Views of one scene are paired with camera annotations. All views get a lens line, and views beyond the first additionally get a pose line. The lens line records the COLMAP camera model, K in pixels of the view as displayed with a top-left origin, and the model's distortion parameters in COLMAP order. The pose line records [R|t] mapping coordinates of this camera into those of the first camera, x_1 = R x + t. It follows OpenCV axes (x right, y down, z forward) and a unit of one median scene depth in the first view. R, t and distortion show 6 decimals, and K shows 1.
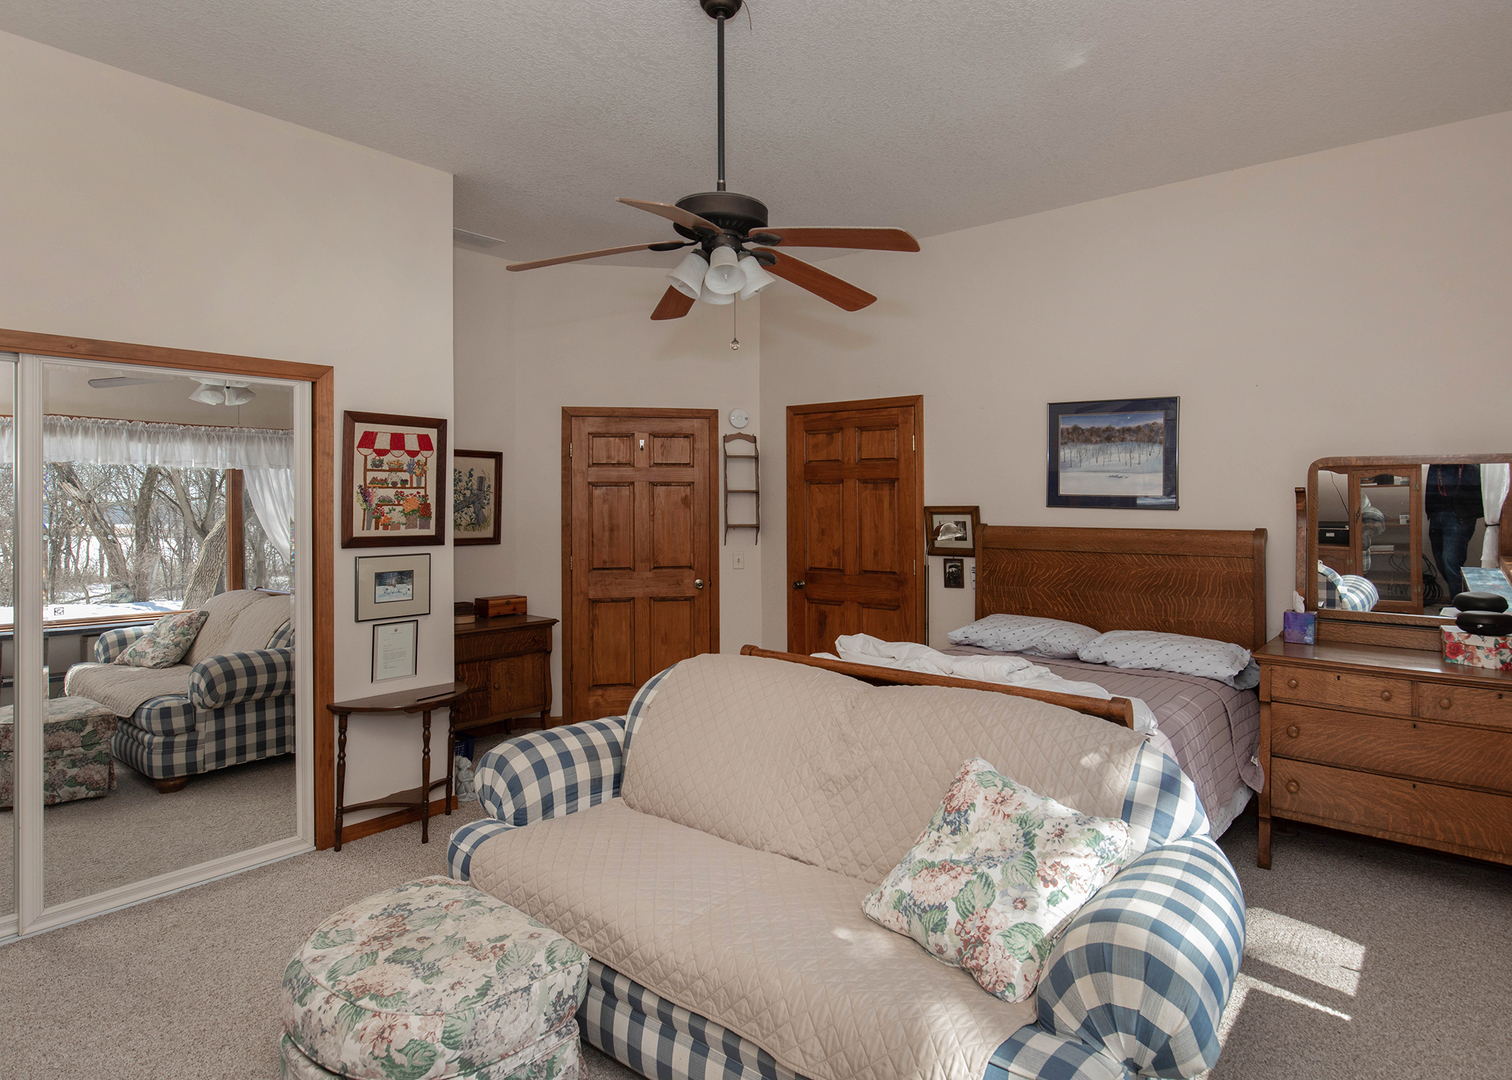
lens RADIAL K [[863.9, 0, 757.8], [0, 863.9, 497.0], [0, 0, 1]] dist [0.000245, -0.000617]
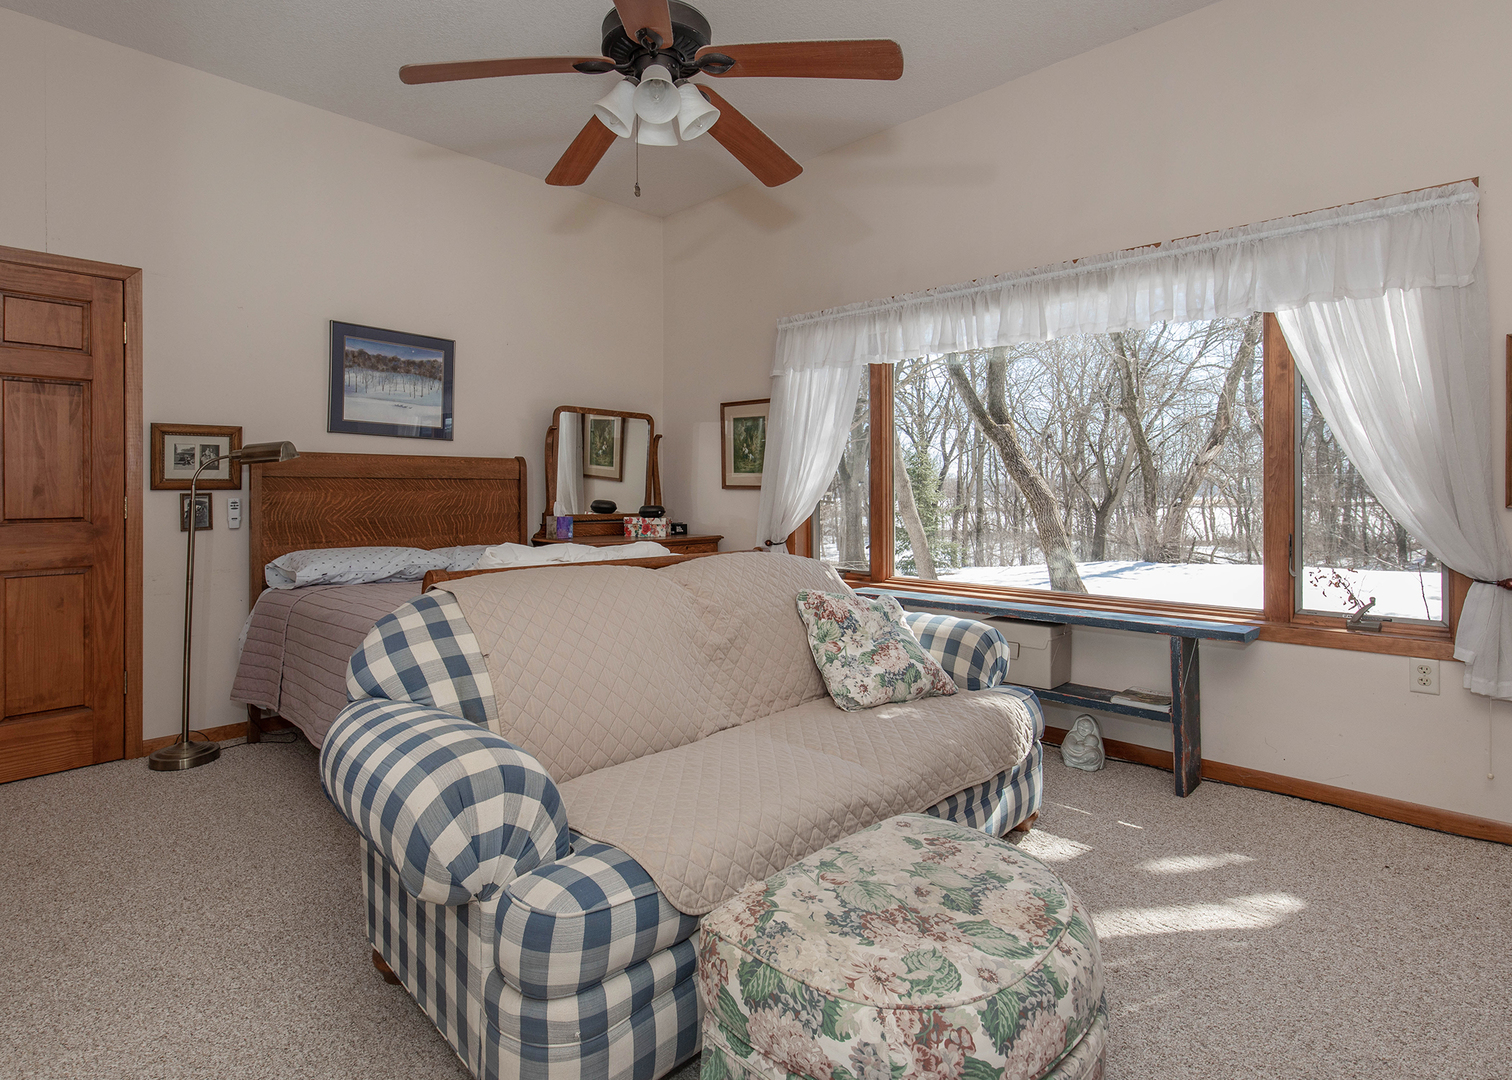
lens RADIAL K [[767.0, 0, 776.1], [0, 767.0, 489.8], [0, 0, 1]] dist [0.001845, 0.000113]
pose [[0.081366, -0.002961, 0.996680, -0.468754], [-0.001682, 0.999994, 0.003108, 0.073332], [-0.996683, -0.001930, 0.081361, 0.476807]]
